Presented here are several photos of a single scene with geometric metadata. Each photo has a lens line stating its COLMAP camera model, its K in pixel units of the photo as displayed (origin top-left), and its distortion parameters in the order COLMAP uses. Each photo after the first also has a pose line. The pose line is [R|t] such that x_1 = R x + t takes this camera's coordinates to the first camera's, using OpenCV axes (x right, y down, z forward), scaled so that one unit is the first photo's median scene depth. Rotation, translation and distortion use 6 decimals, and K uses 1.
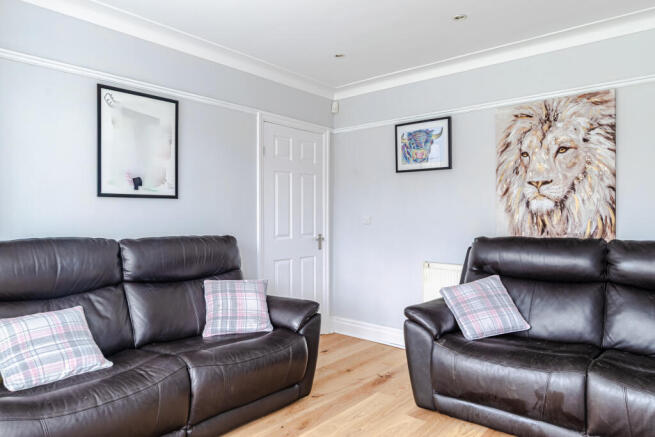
lens RADIAL K [[431.5, 0, 332.0], [0, 431.5, 218.8], [0, 0, 1]] dist [-0.020791, 0.002087]
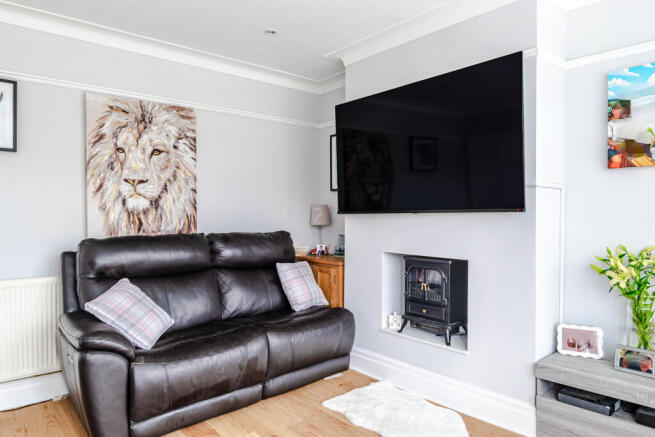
lens RADIAL K [[431.5, 0, 331.9], [0, 431.5, 217.4], [0, 0, 1]] dist [-0.020791, 0.002087]
pose [[0.135642, -0.002732, 0.990754, -0.462931], [0.015173, 0.999885, 0.000679, 0.006813], [-0.990642, 0.014941, 0.135668, 0.431222]]
